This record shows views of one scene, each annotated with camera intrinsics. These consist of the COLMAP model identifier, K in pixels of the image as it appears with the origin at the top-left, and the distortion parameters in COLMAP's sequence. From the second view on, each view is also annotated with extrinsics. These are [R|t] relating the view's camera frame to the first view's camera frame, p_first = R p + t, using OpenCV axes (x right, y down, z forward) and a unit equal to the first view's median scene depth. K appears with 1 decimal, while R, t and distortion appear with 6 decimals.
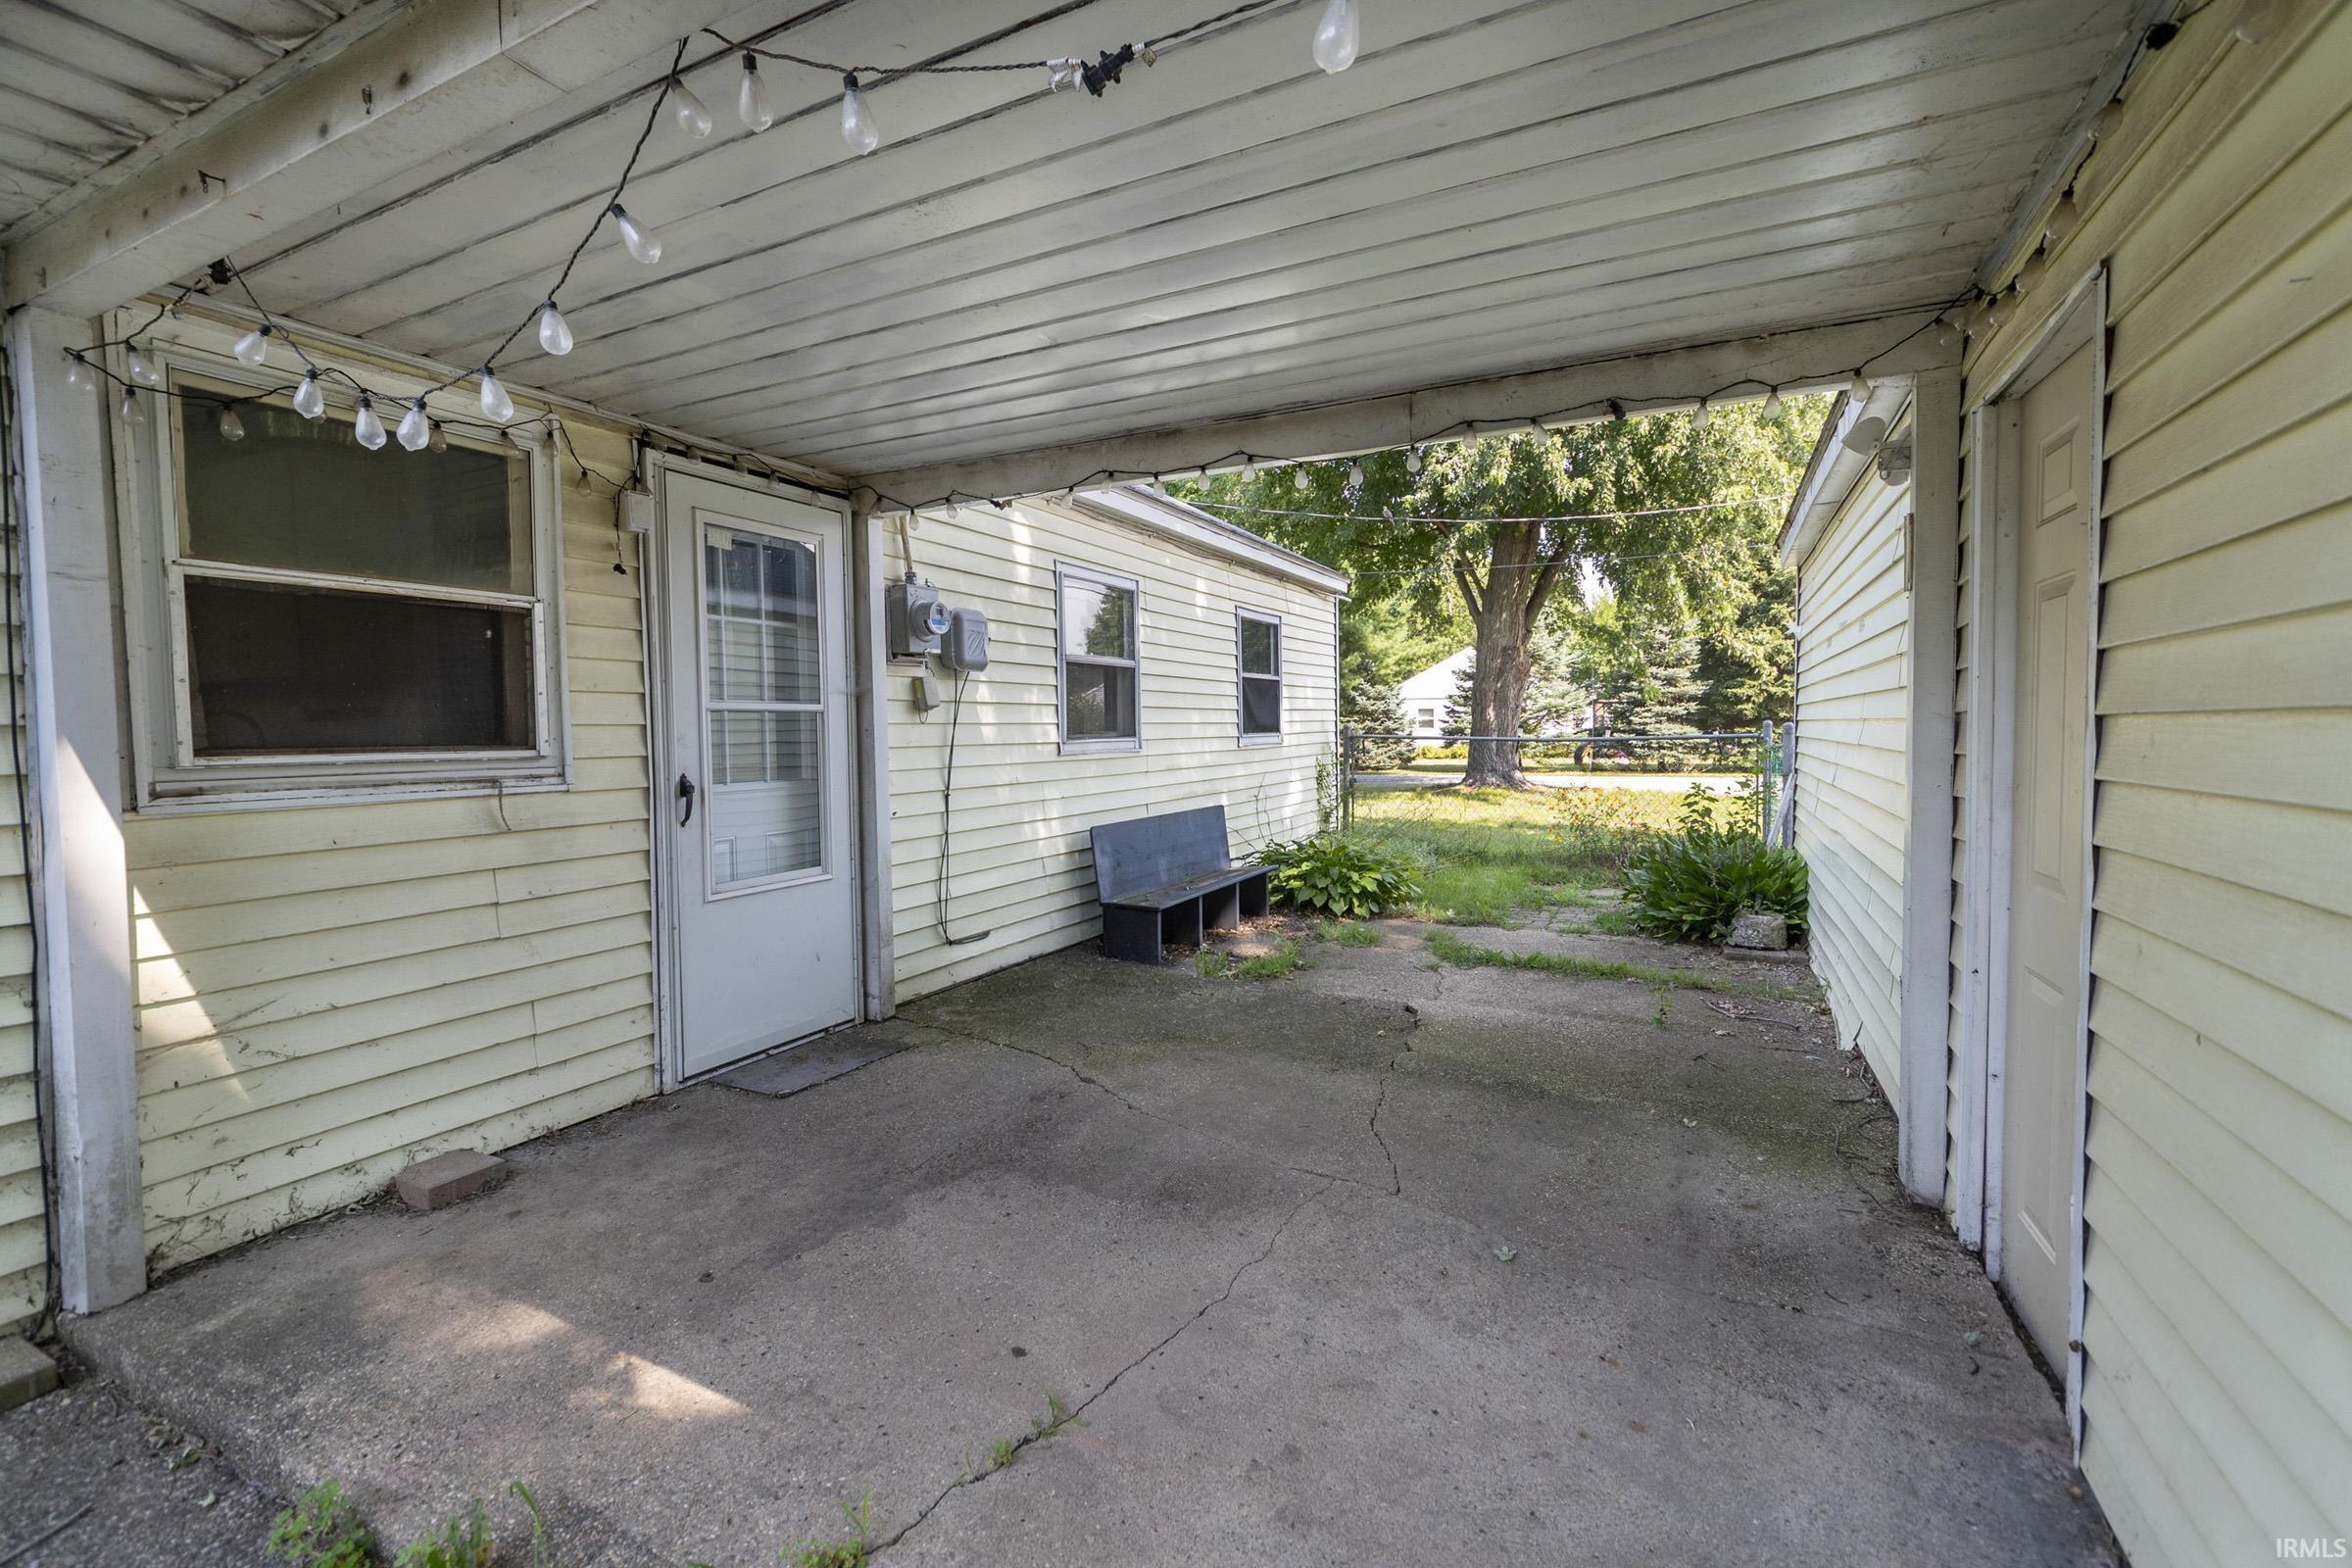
lens RADIAL K [[1039.9, 0, 1148.1], [0, 1039.9, 774.7], [0, 0, 1]] dist [0.004733, -0.000343]
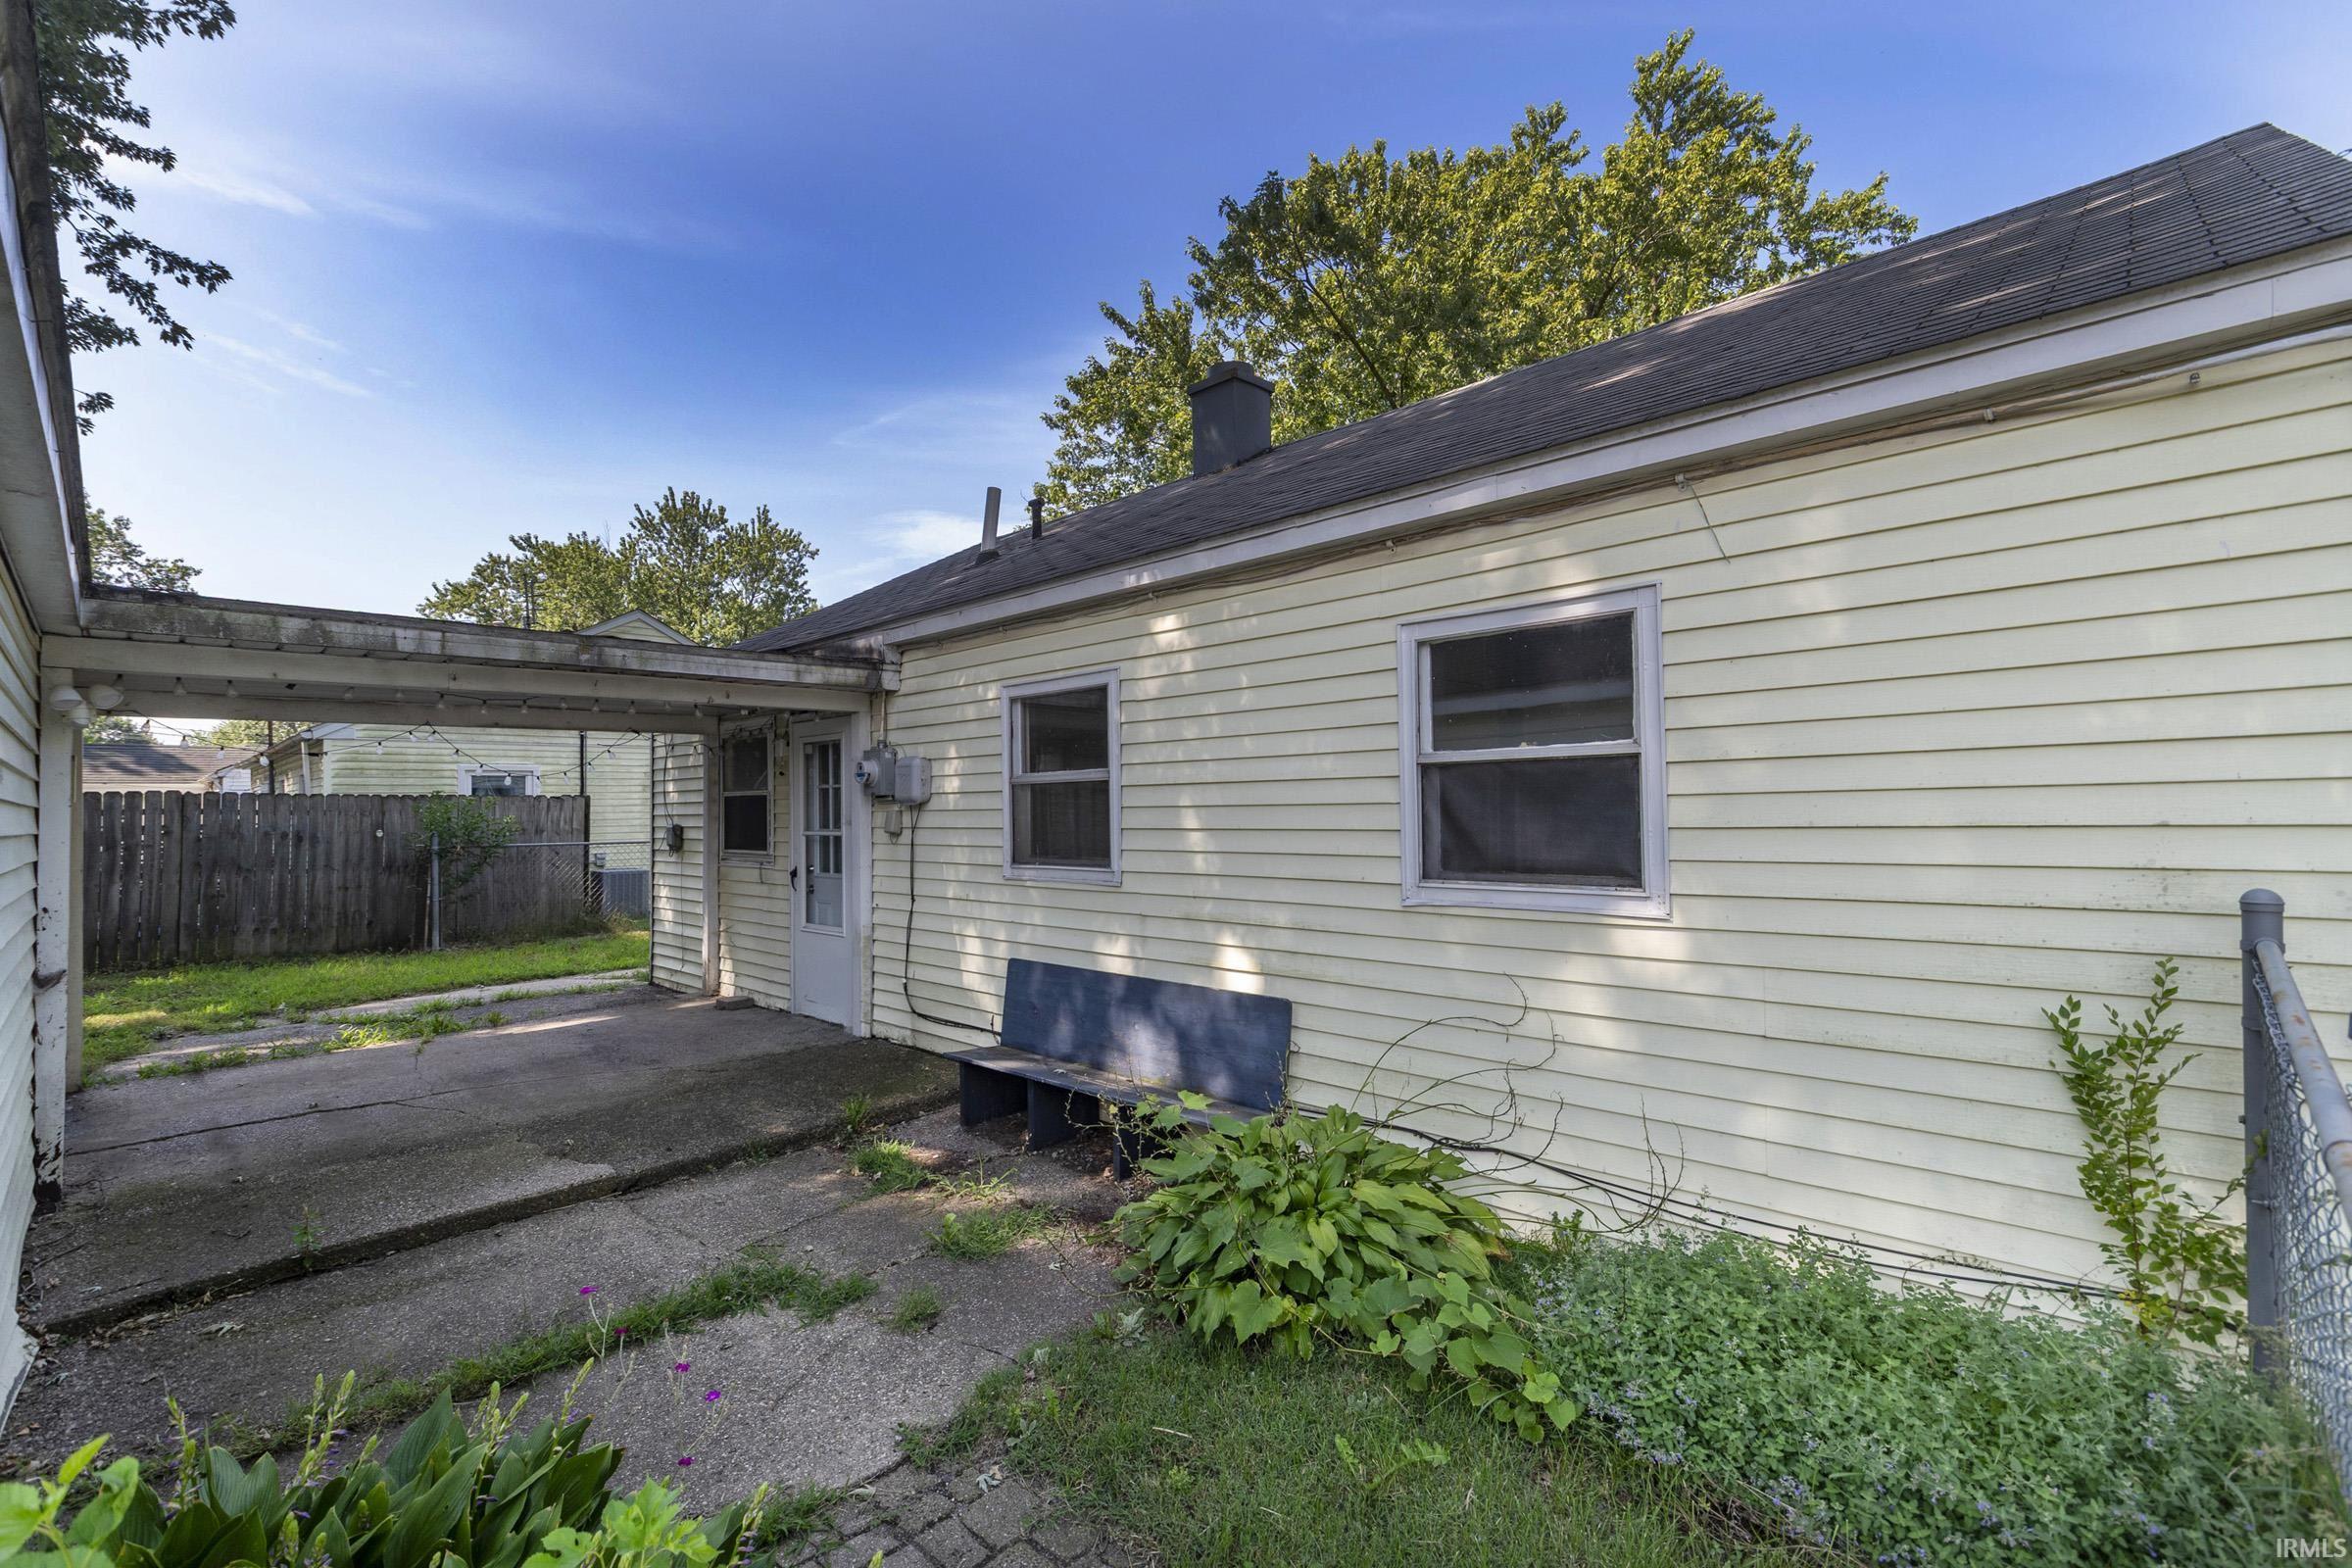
lens RADIAL K [[1039.9, 0, 1148.1], [0, 1039.9, 774.7], [0, 0, 1]] dist [0.004733, -0.000343]
pose [[-0.309743, -0.013327, -0.950727, 0.795640], [-0.020252, 0.999767, -0.007417, -0.110345], [0.950605, 0.016957, -0.309941, 1.391196]]
